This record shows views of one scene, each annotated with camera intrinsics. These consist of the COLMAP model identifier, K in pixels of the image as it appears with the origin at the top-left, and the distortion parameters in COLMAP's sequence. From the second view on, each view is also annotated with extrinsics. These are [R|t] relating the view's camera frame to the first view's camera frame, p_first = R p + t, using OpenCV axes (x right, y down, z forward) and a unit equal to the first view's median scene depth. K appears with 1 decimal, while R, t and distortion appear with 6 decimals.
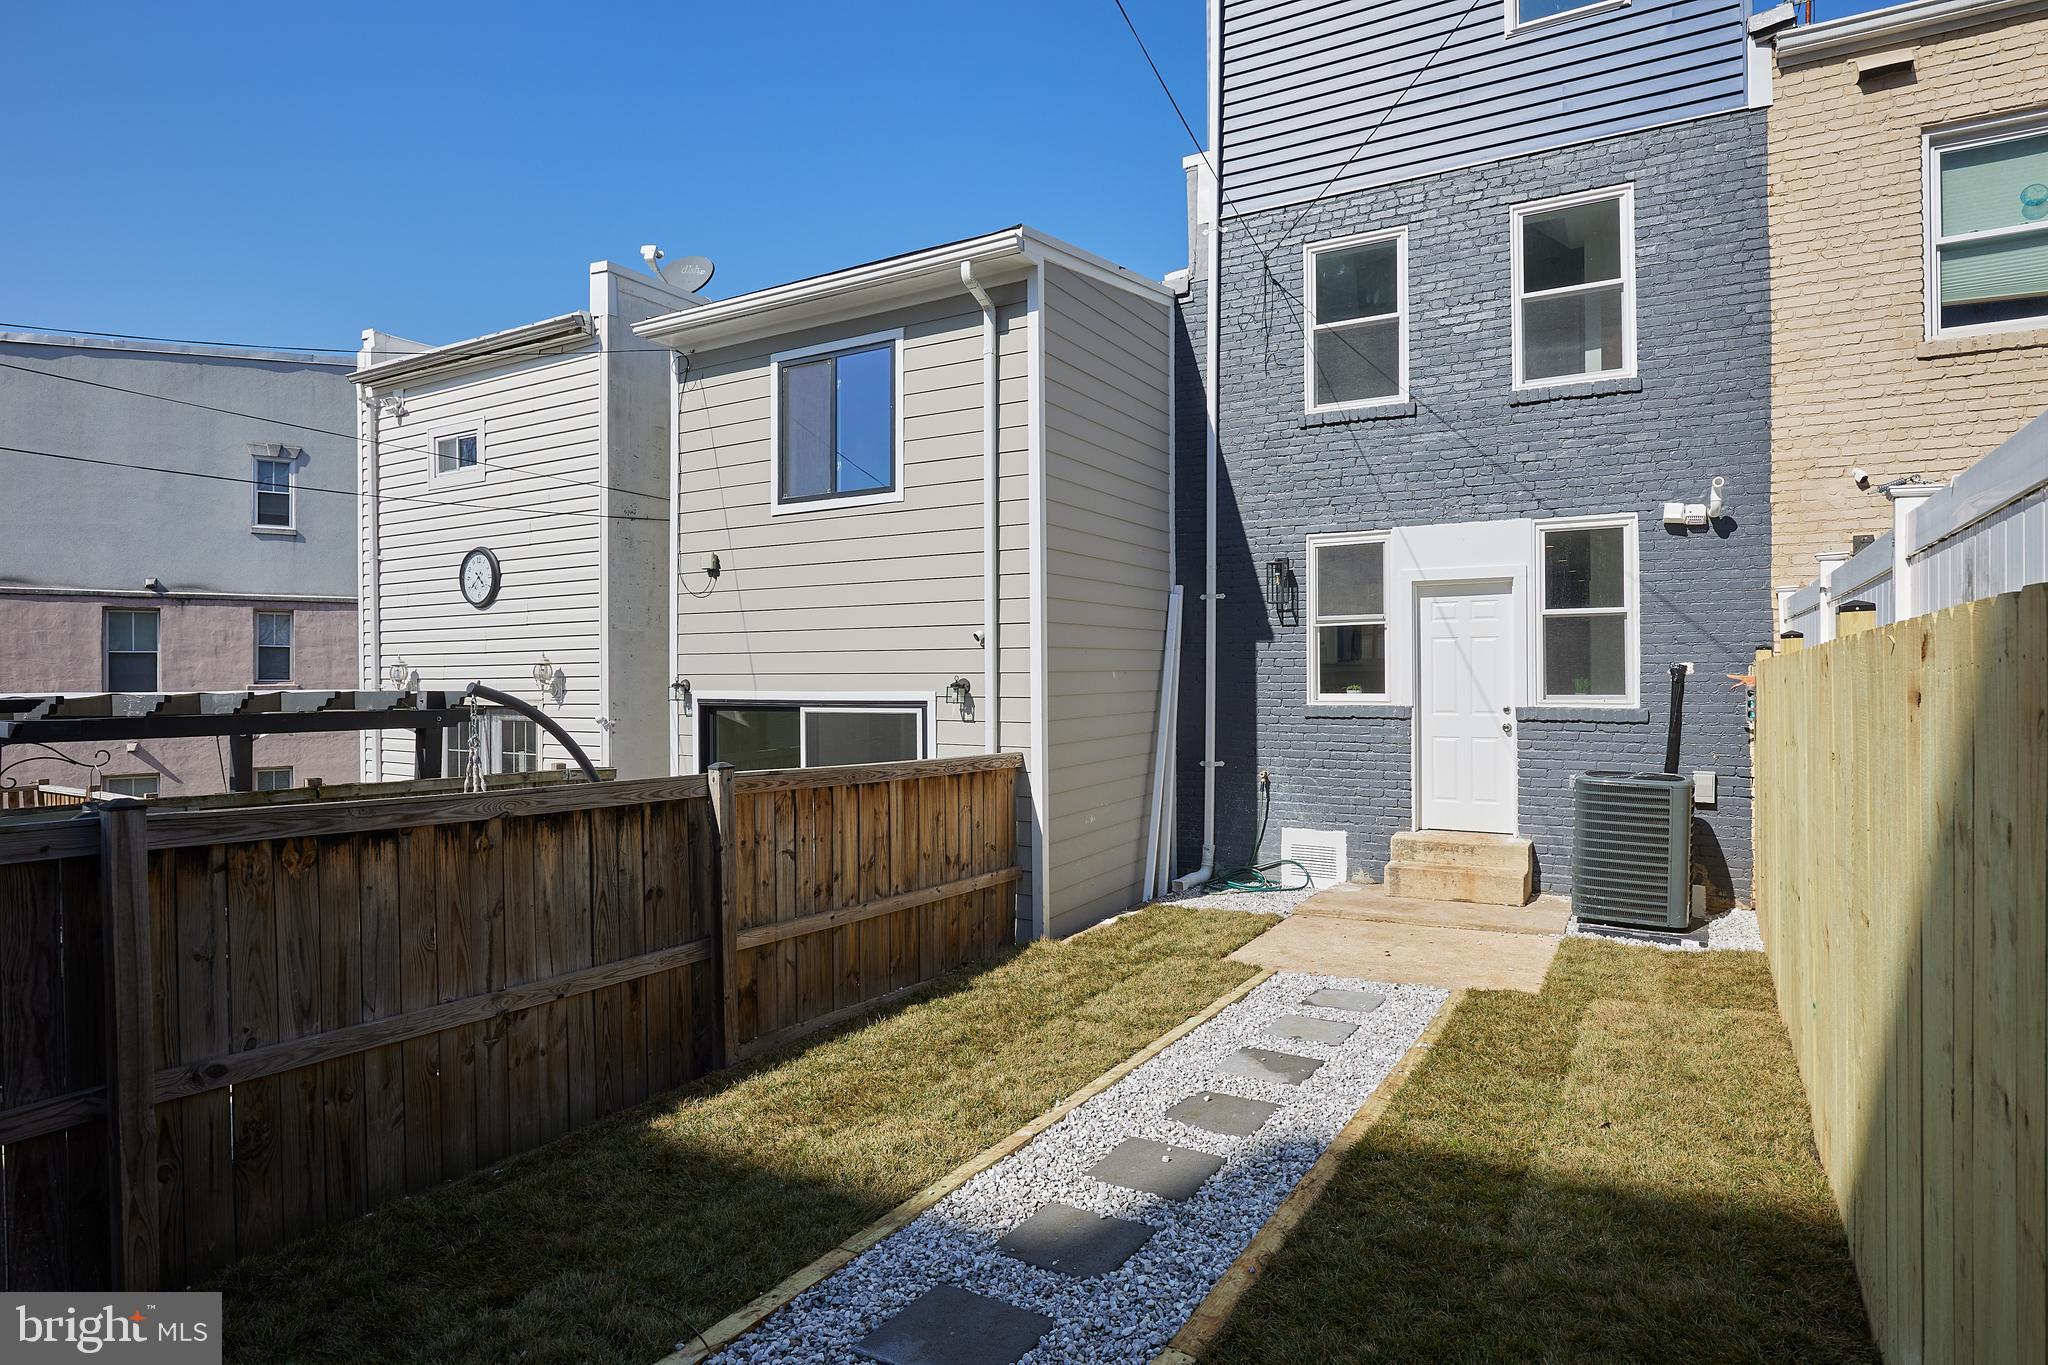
lens RADIAL K [[1100.9, 0, 1040.9], [0, 1100.9, 673.6], [0, 0, 1]] dist [-0.027350, 0.007261]
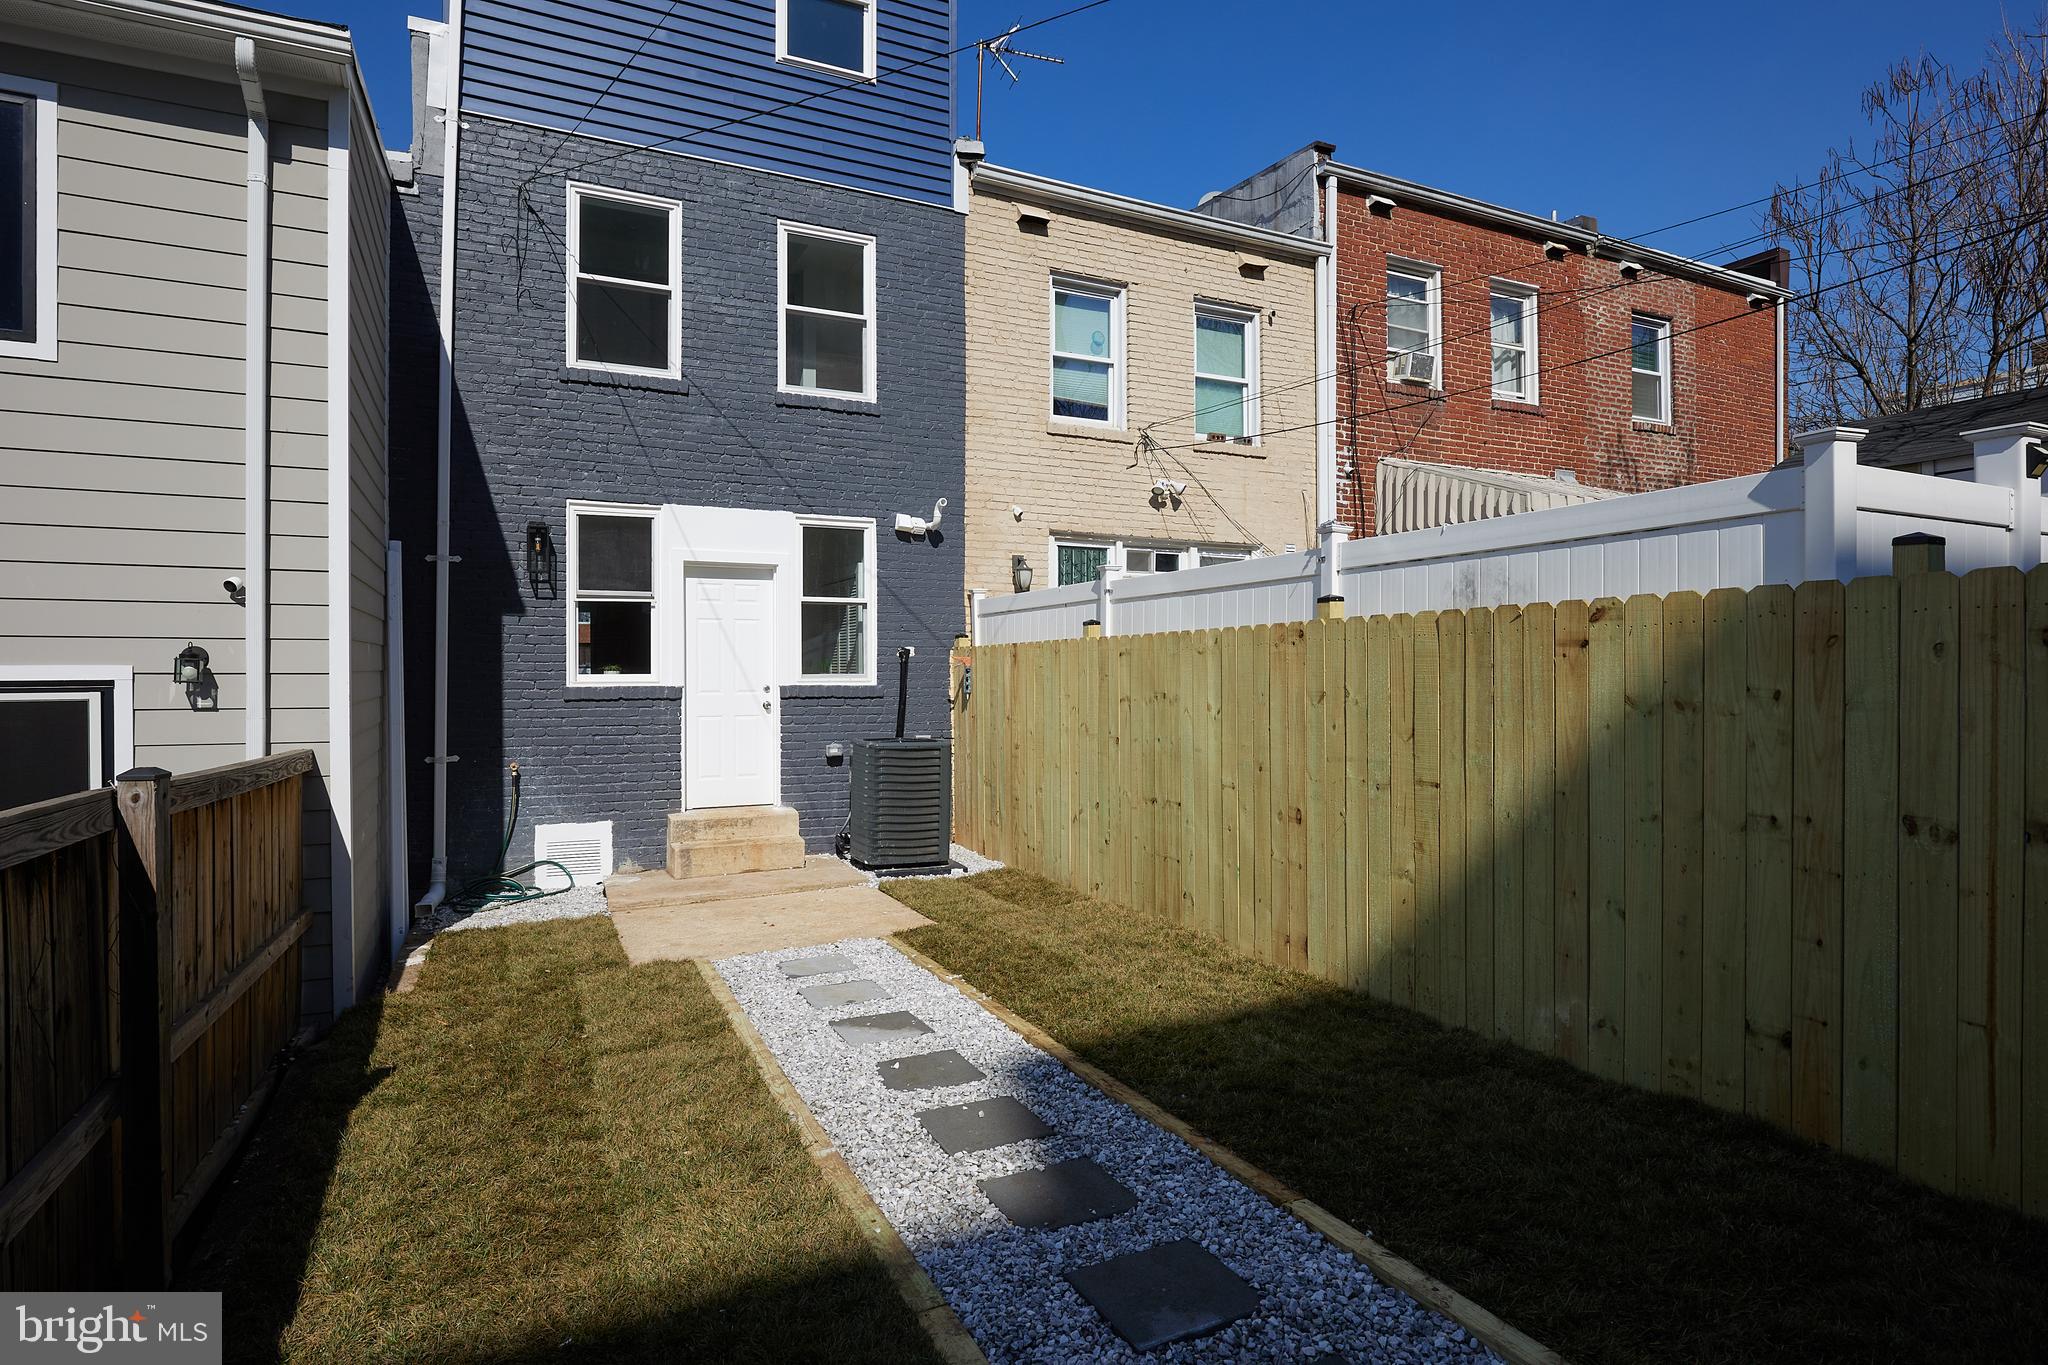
lens RADIAL K [[1100.9, 0, 1040.9], [0, 1100.9, 673.6], [0, 0, 1]] dist [-0.027350, 0.007261]
pose [[0.548266, 0.003140, 0.836298, -0.326364], [-0.002333, 0.999995, -0.002225, 0.020444], [-0.836301, -0.000731, 0.548270, 0.191248]]
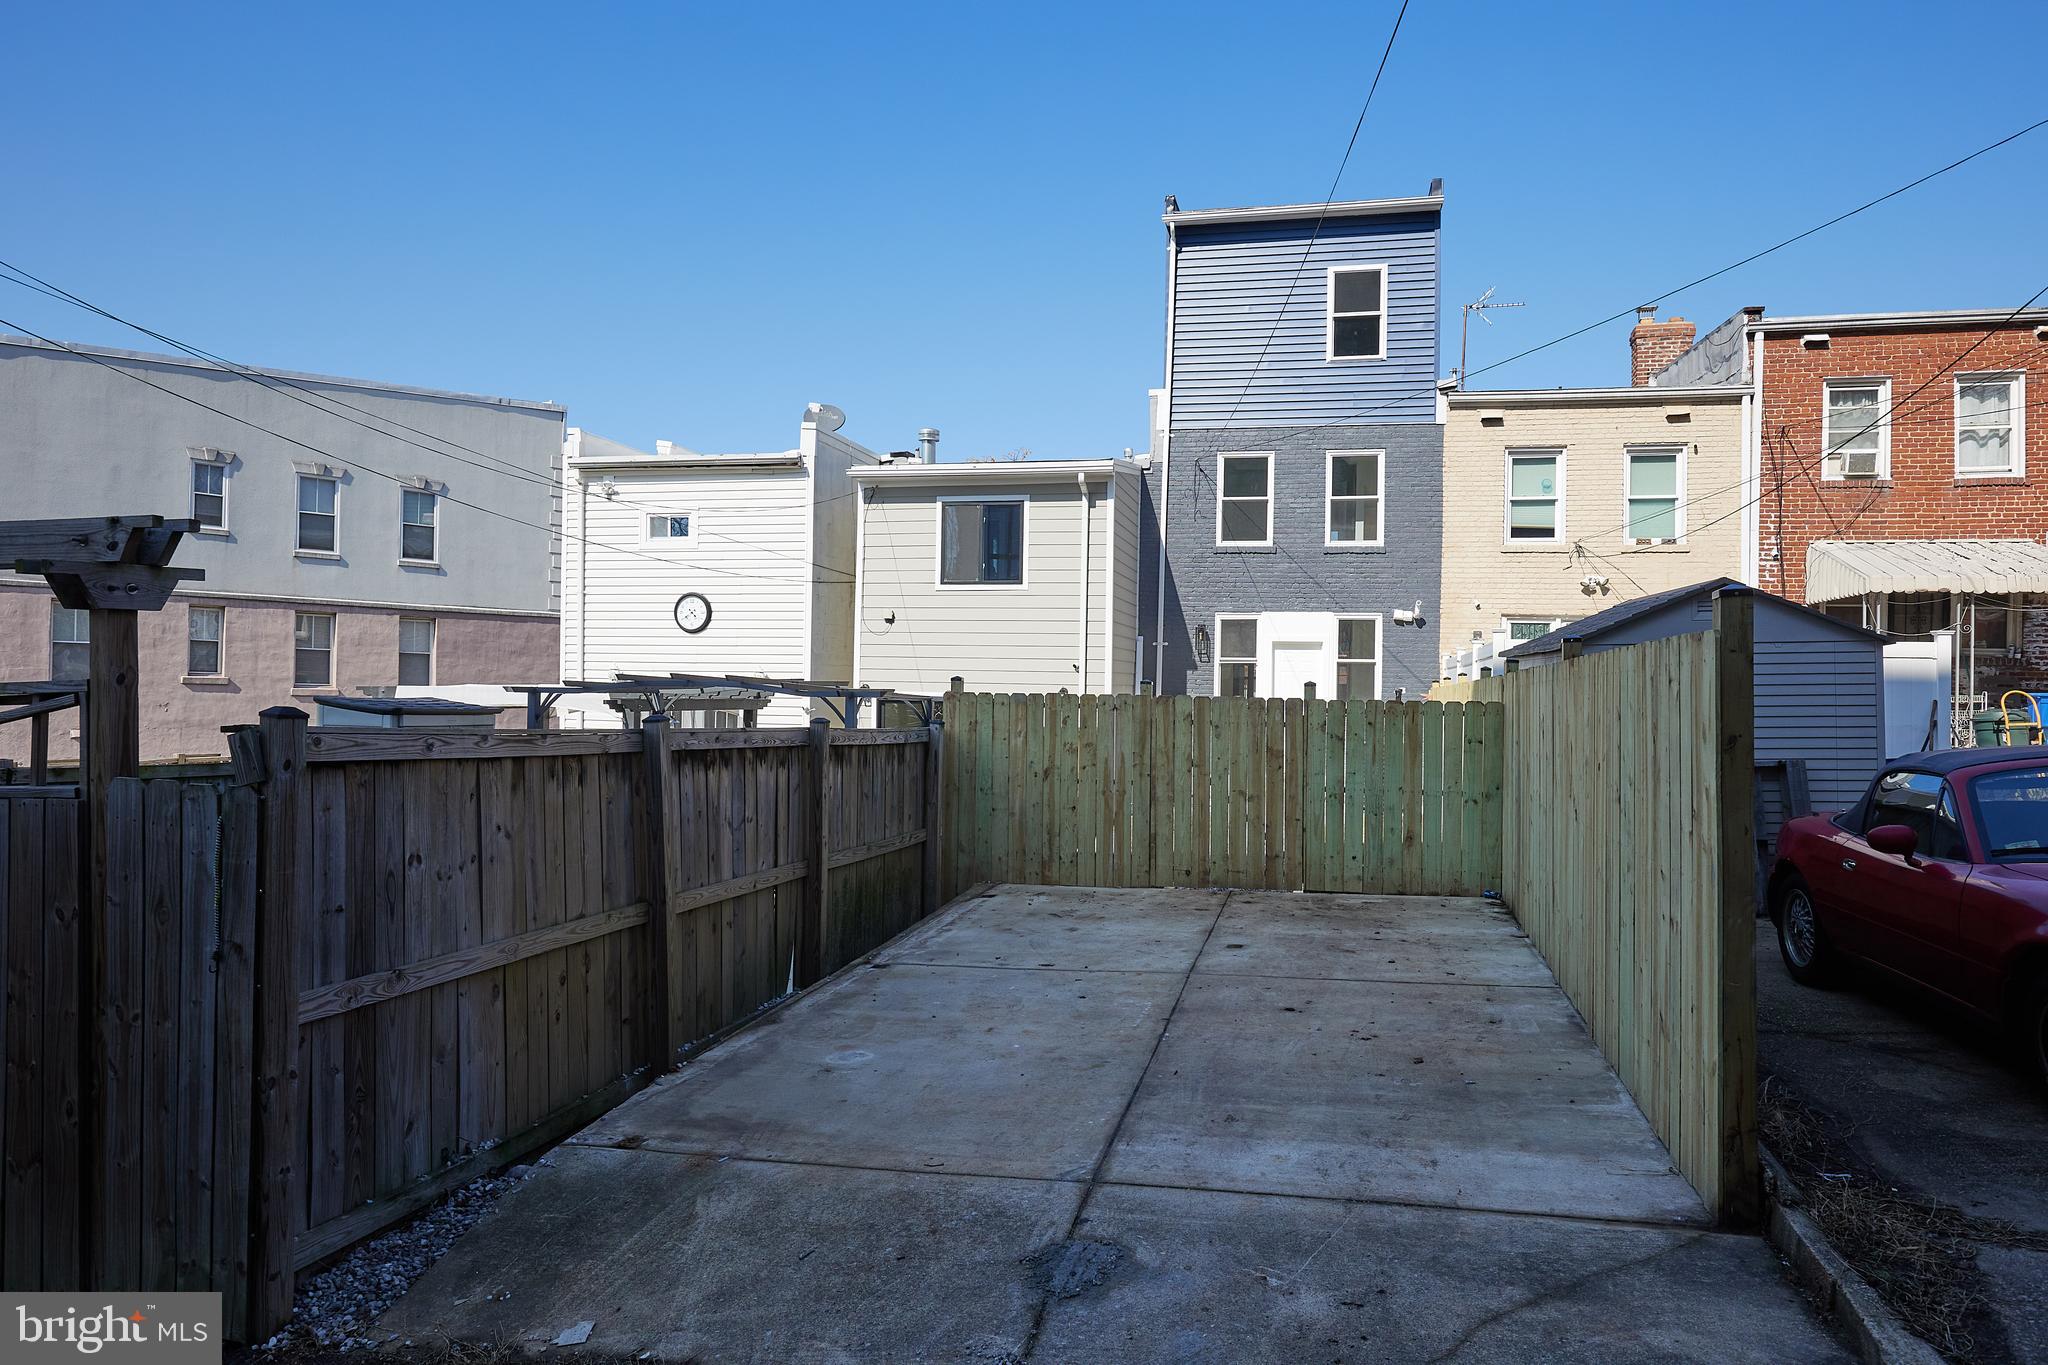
lens RADIAL K [[1340.8, 0, 1024.0], [0, 1340.8, 682.5], [0, 0, 1]] dist [-0.002137, -0.000442]
pose [[0.956017, 0.023069, 0.292402, -0.770571], [-0.022914, 0.999730, -0.003956, 0.006466], [-0.292414, -0.002918, 0.956287, -1.122915]]
